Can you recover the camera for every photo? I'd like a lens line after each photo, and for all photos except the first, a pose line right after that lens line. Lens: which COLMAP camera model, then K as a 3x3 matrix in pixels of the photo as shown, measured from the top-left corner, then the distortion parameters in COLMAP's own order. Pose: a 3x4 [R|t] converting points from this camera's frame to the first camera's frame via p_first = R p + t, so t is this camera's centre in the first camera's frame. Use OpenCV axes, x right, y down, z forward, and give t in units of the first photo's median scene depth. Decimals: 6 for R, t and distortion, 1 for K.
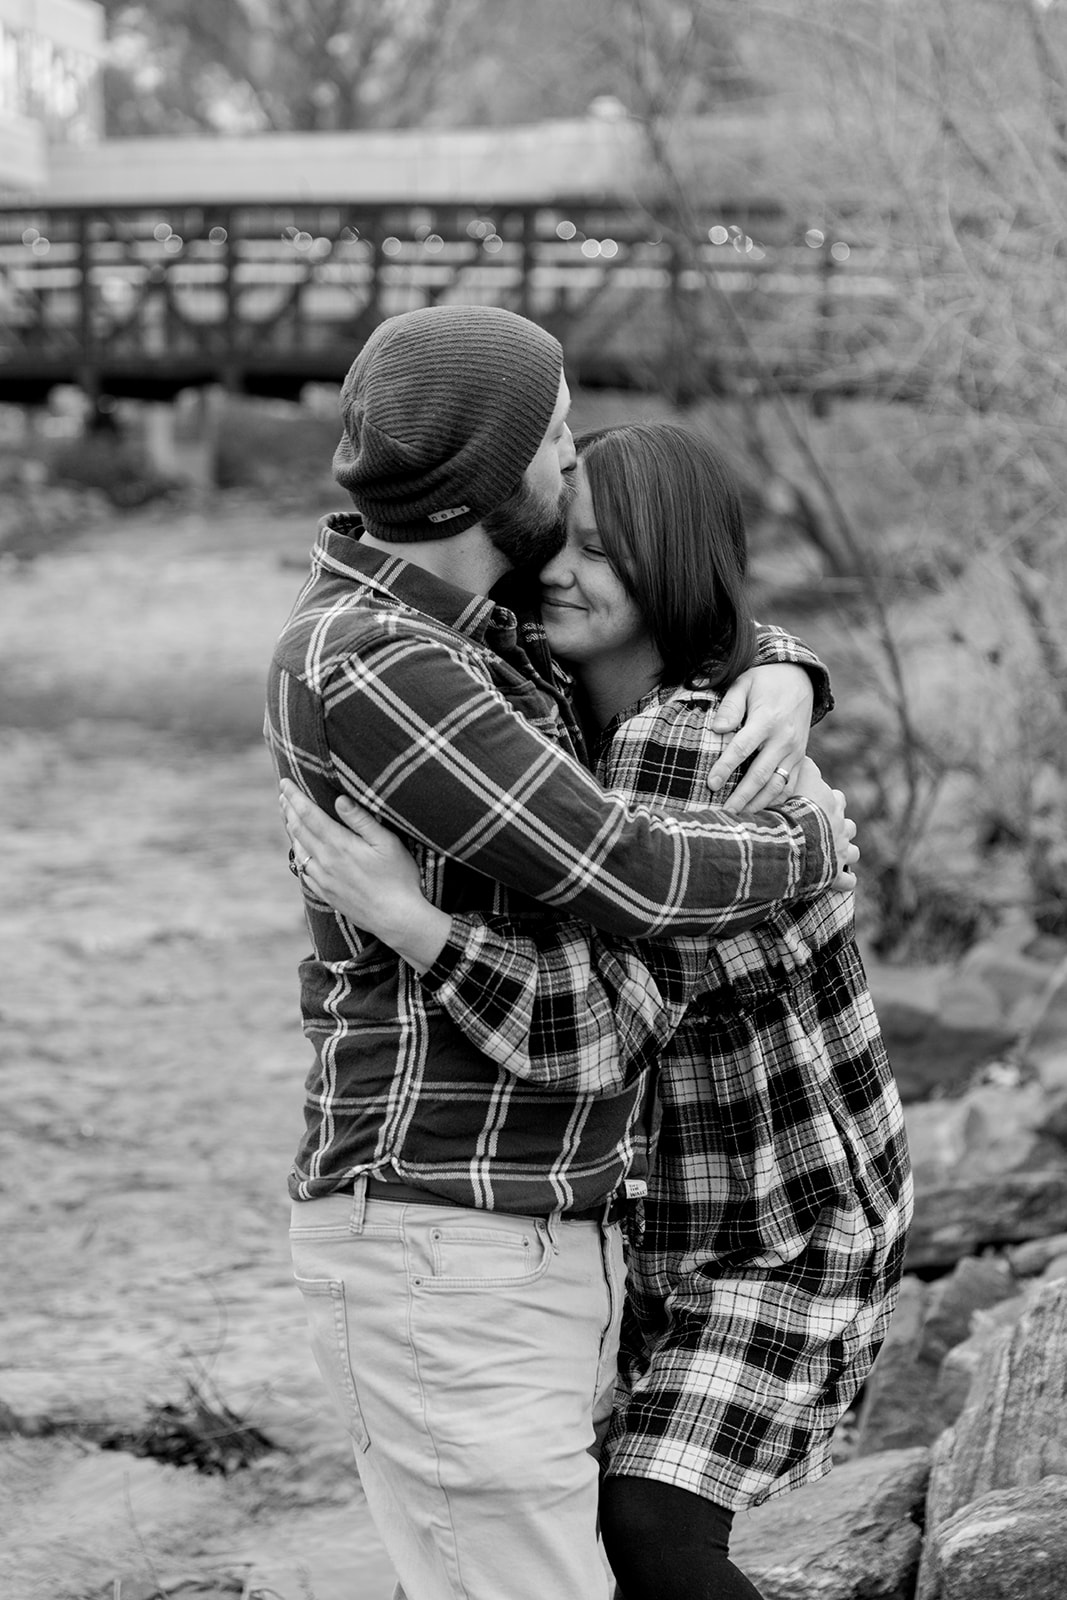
lens RADIAL K [[3063.7, 0, 532.4], [0, 3063.7, 799.3], [0, 0, 1]] dist [-0.041124, 0.457440]
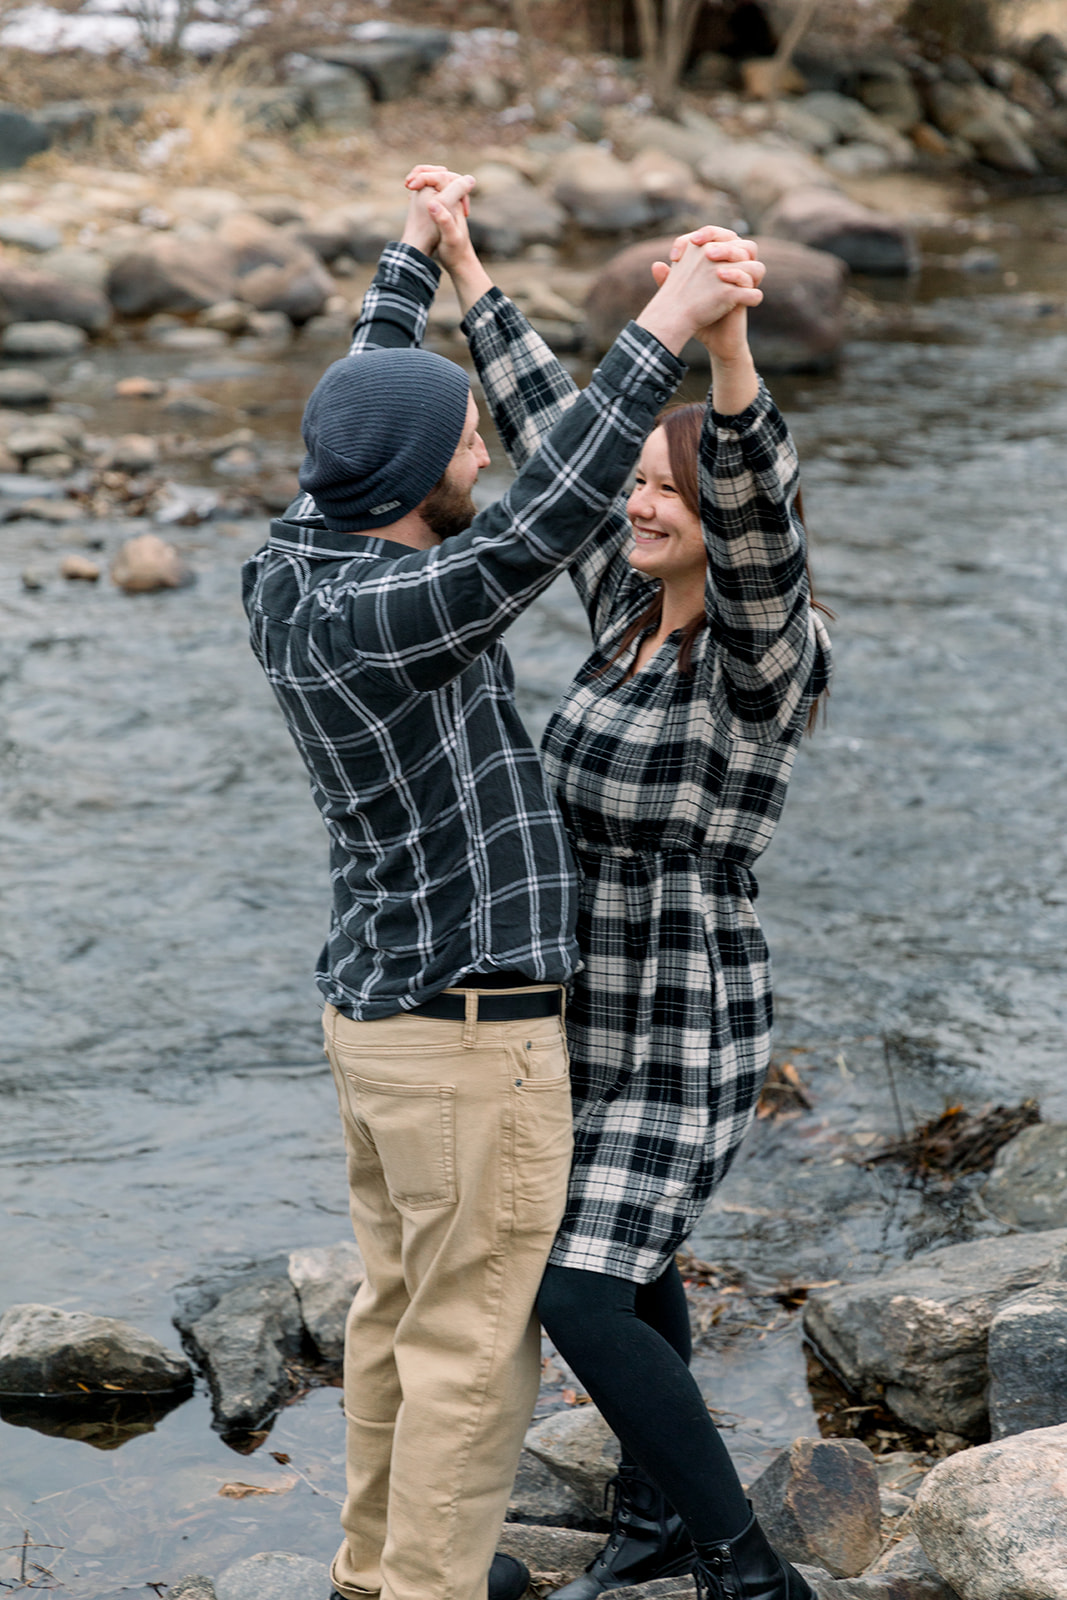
lens RADIAL K [[3122.0, 0, 531.3], [0, 3122.0, 802.7], [0, 0, 1]] dist [0.003184, 0.025536]
pose [[0.882218, 0.148258, -0.446891, 0.466495], [-0.072462, 0.980576, 0.182263, -0.159500], [0.465232, -0.128413, 0.875825, -0.140023]]
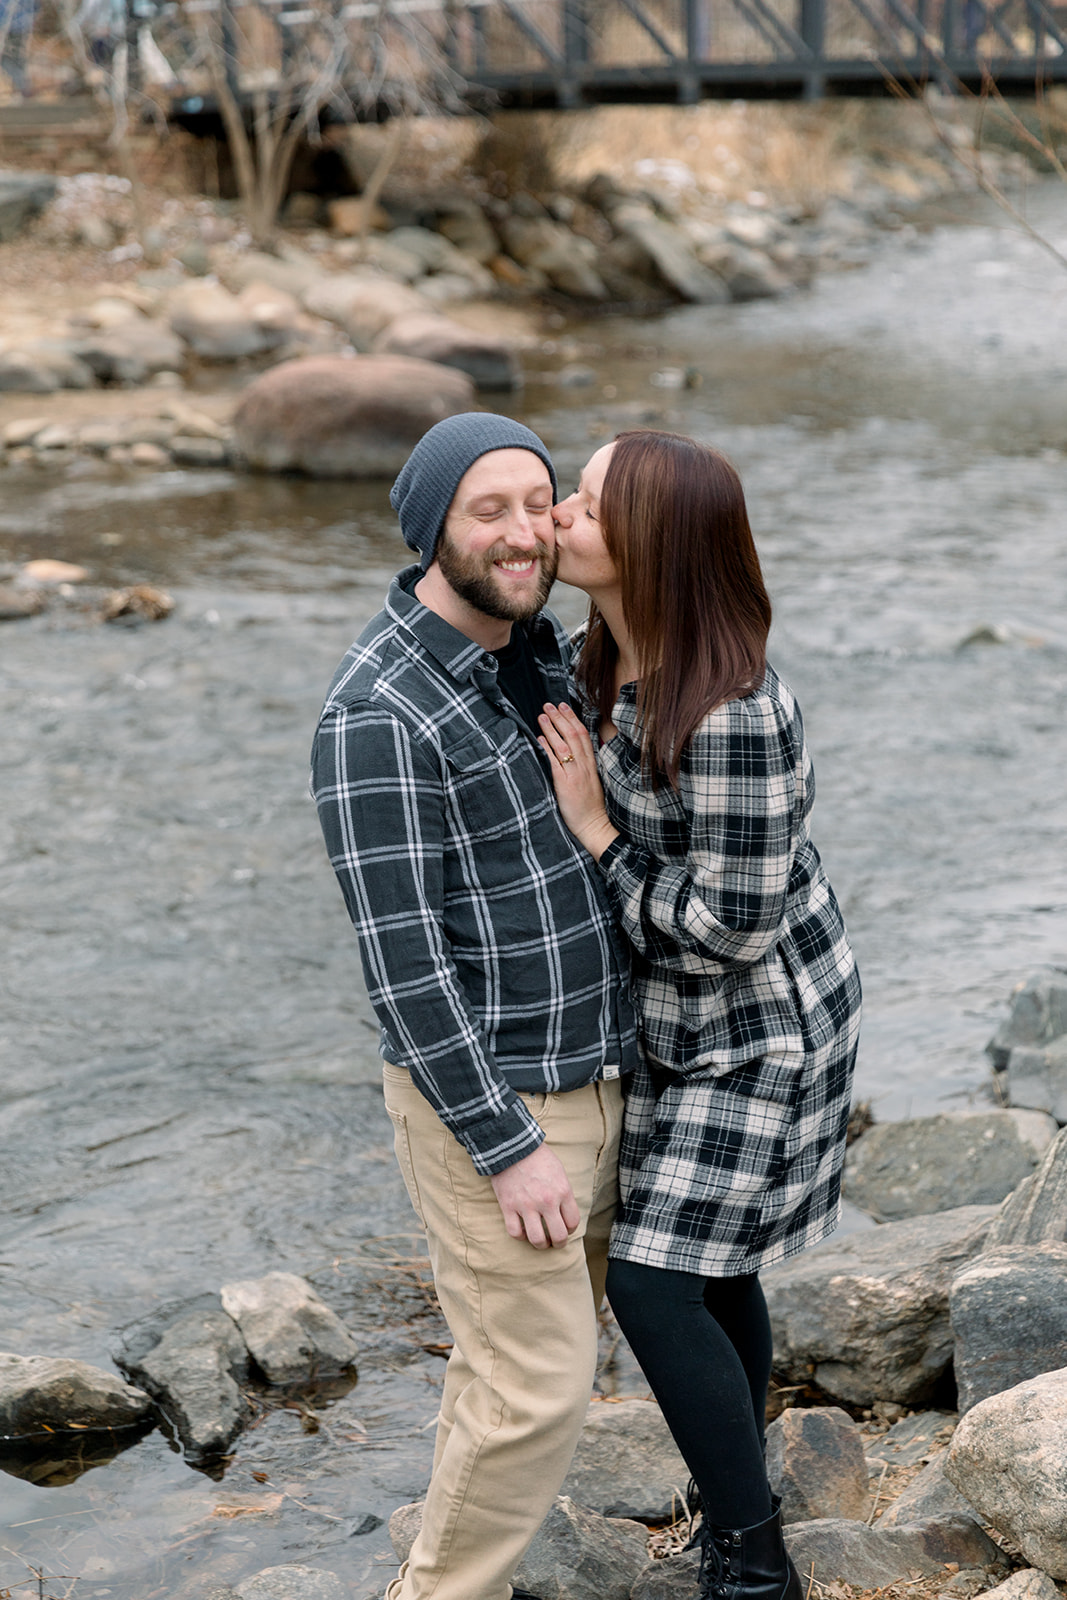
lens RADIAL K [[2935.2, 0, 537.5], [0, 2935.2, 784.8], [0, 0, 1]] dist [-0.014187, 0.210847]
pose [[0.946691, 0.086614, -0.310280, 0.316216], [-0.047550, 0.990198, 0.131331, -0.115751], [0.318614, -0.109576, 0.941530, -0.203081]]
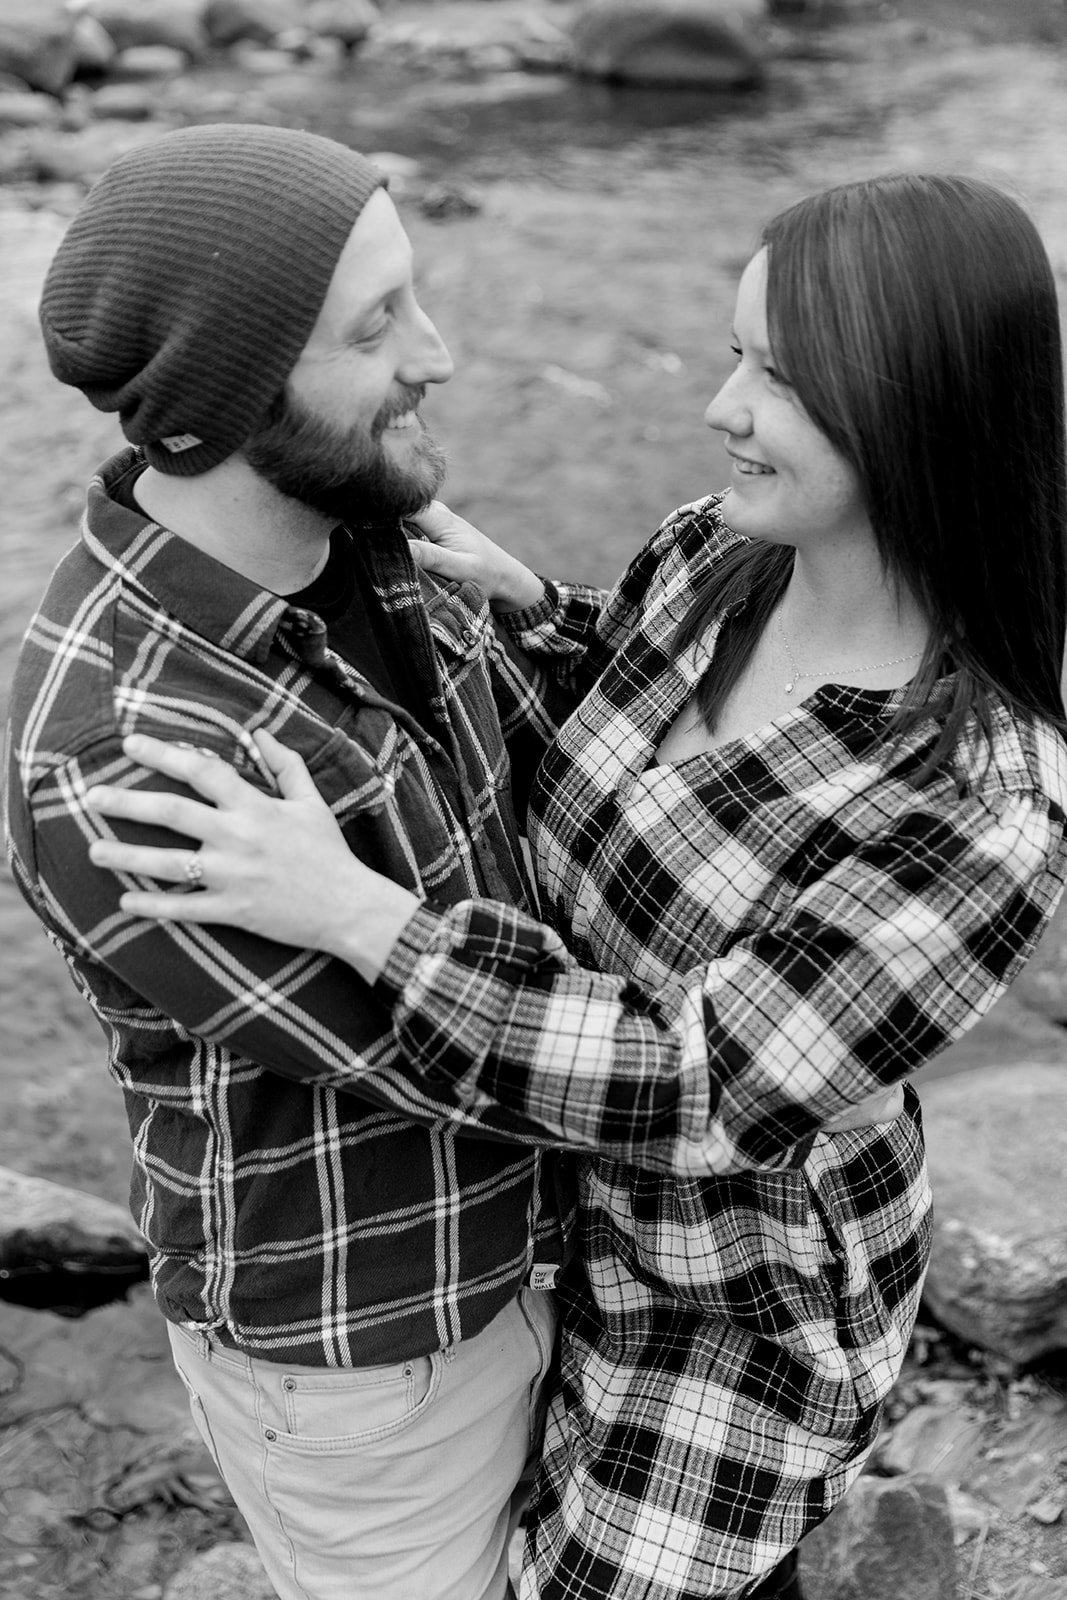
lens RADIAL K [[1909.8, 0, 539.3], [0, 1909.8, 776.6], [0, 0, 1]] dist [0.009058, -0.005071]
pose [[0.885064, 0.234038, -0.402353, 0.169306], [-0.069447, 0.921123, 0.383028, -0.135778], [0.460260, -0.311061, 0.831506, 0.429872]]
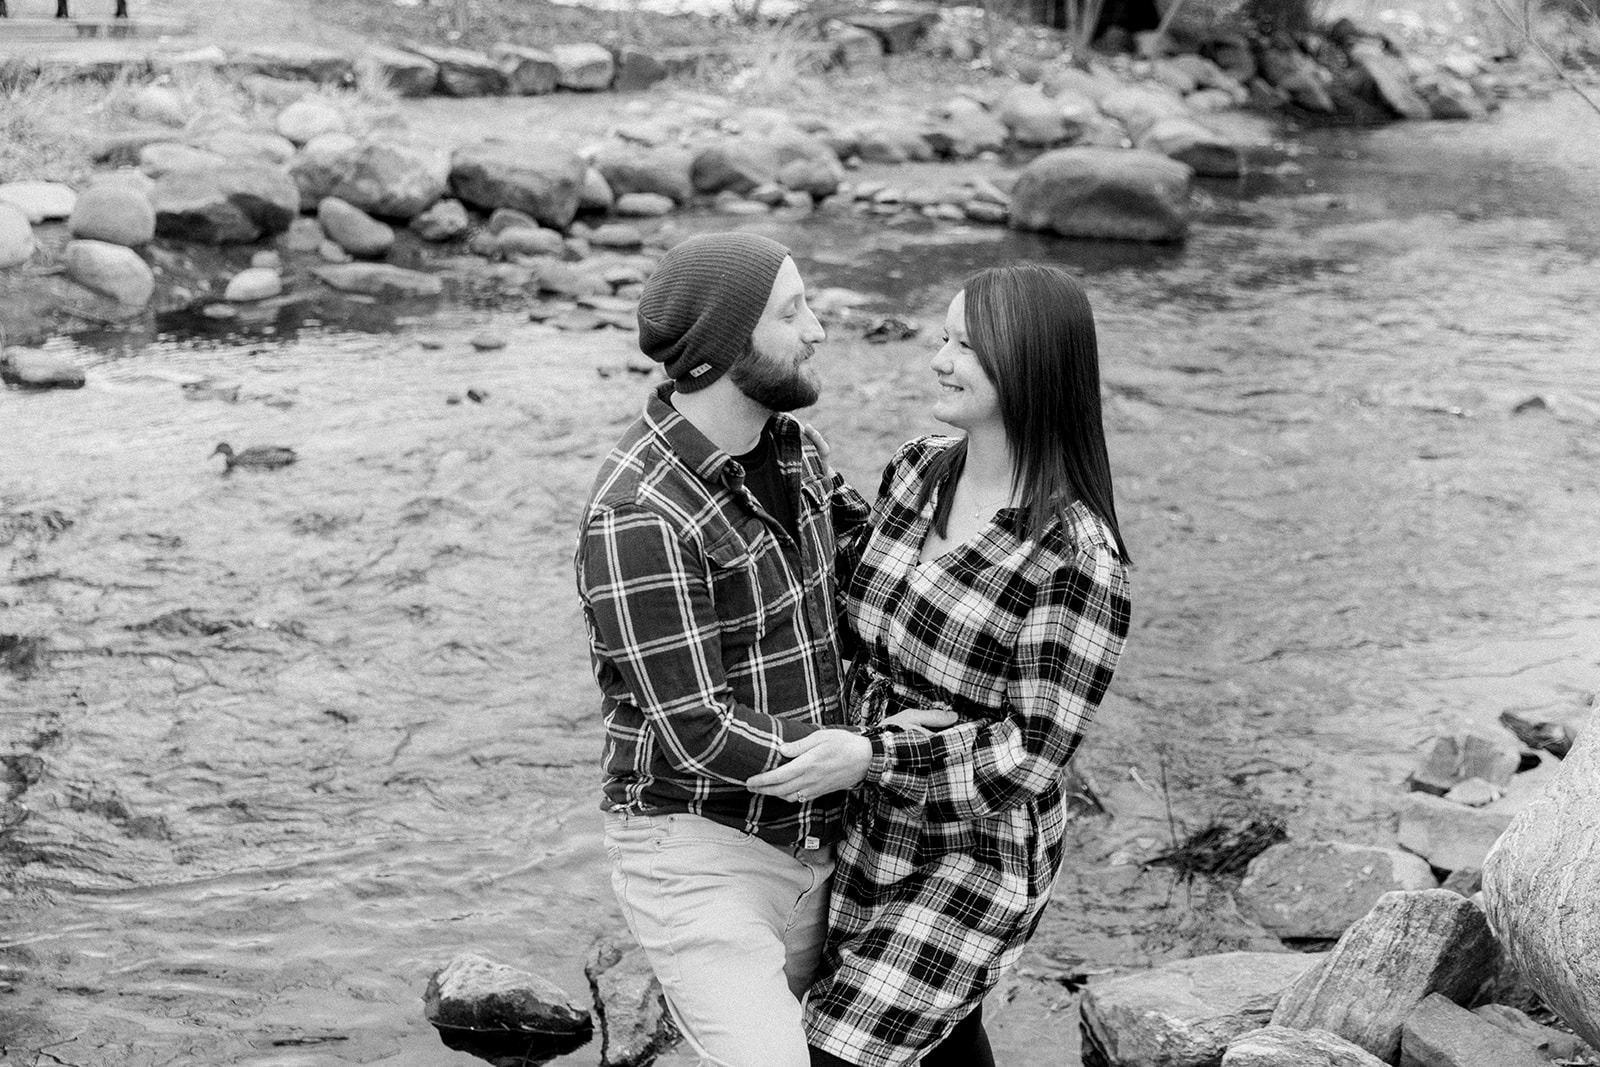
lens RADIAL K [[1967.3, 0, 801.0], [0, 1967.3, 526.5], [0, 0, 1]] dist [0.016791, -0.017047]
pose [[0.827610, 0.192763, -0.527166, 0.385416], [-0.098673, 0.974520, 0.201433, -0.154995], [0.552563, -0.114691, 0.825543, 0.140328]]
